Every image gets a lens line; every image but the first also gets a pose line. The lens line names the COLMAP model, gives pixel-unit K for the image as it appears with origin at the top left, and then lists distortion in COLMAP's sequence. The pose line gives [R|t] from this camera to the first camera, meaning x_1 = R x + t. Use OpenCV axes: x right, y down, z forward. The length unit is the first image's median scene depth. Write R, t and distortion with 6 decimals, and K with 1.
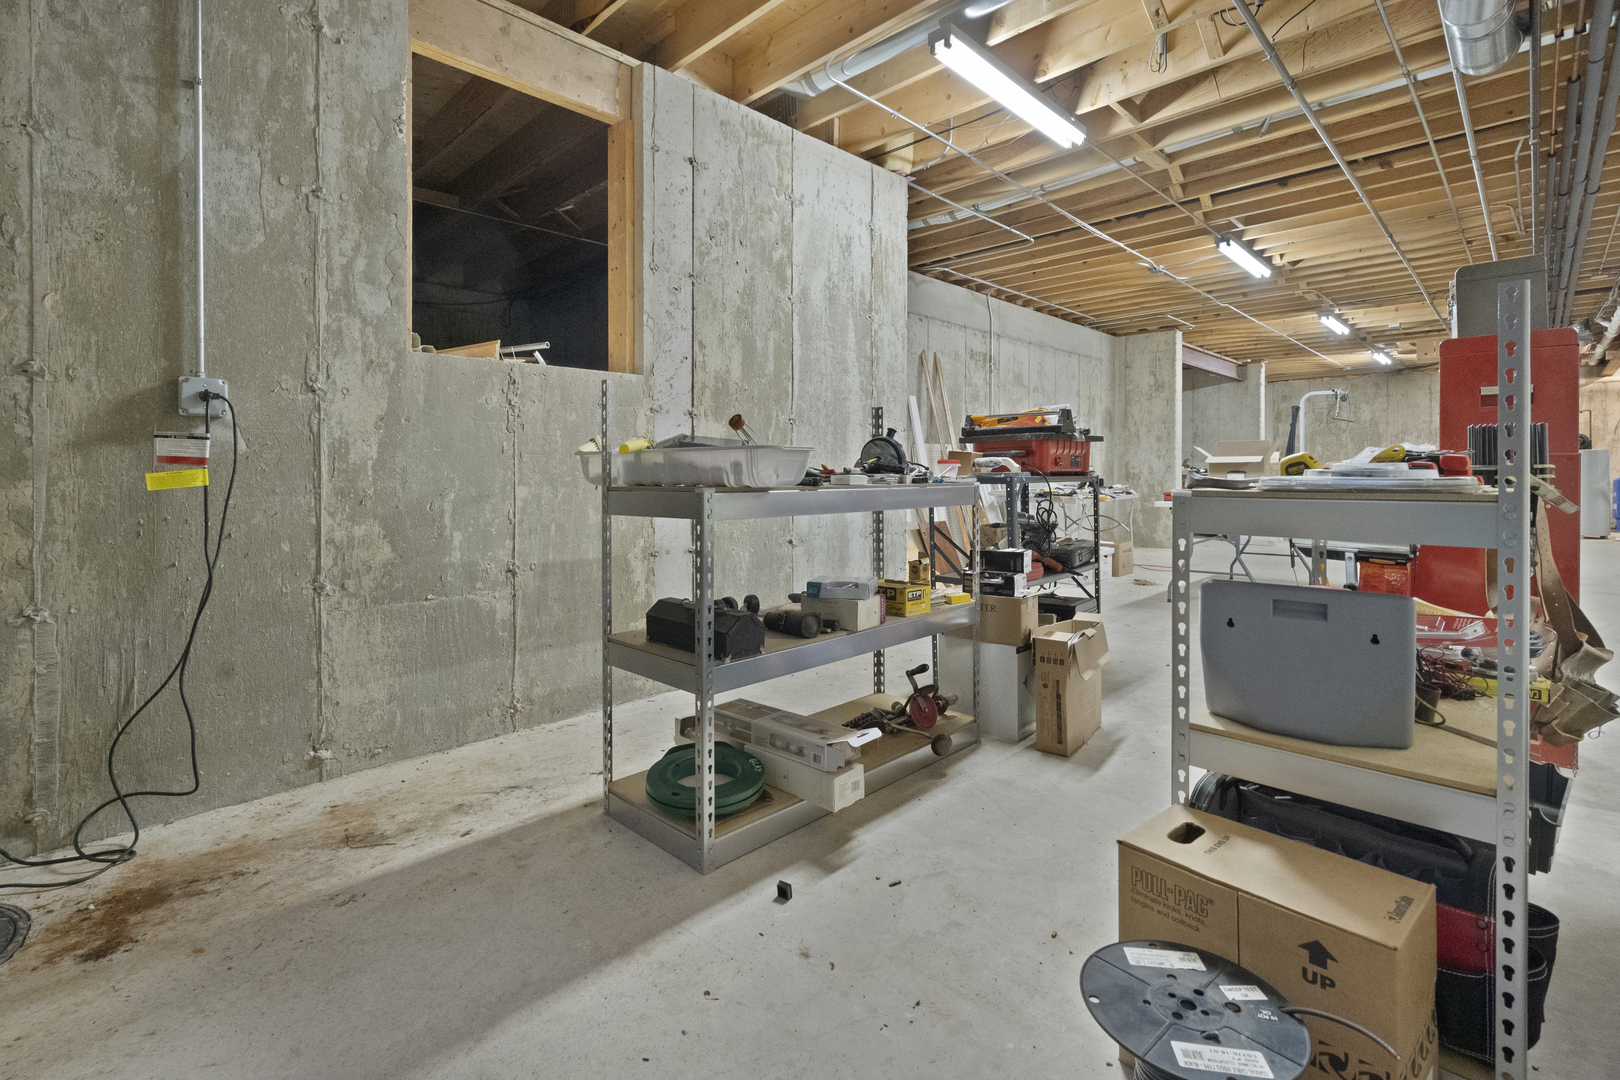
lens RADIAL K [[740.6, 0, 806.0], [0, 740.6, 474.0], [0, 0, 1]] dist [-0.010714, -0.000345]
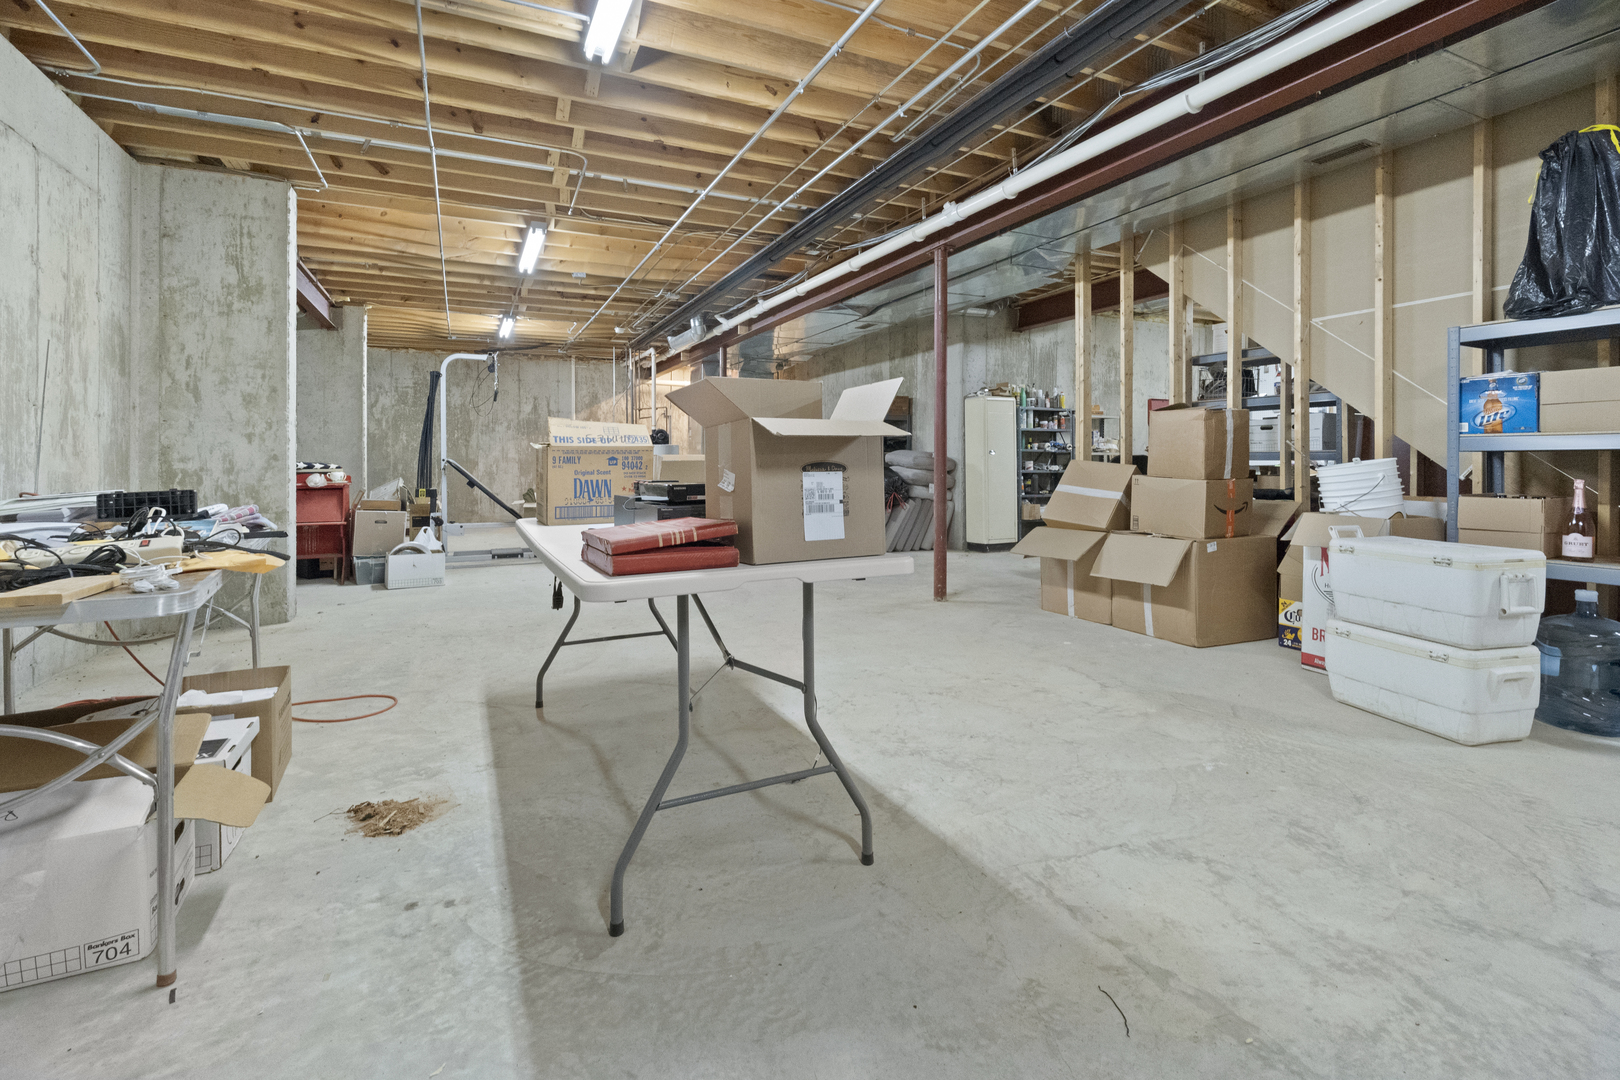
lens RADIAL K [[740.6, 0, 814.6], [0, 740.6, 467.0], [0, 0, 1]] dist [-0.010714, -0.000345]
pose [[0.335170, -0.002504, 0.942155, 0.148250], [0.005056, 0.999987, 0.000859, -0.002220], [-0.942144, 0.004476, 0.335178, 0.486684]]
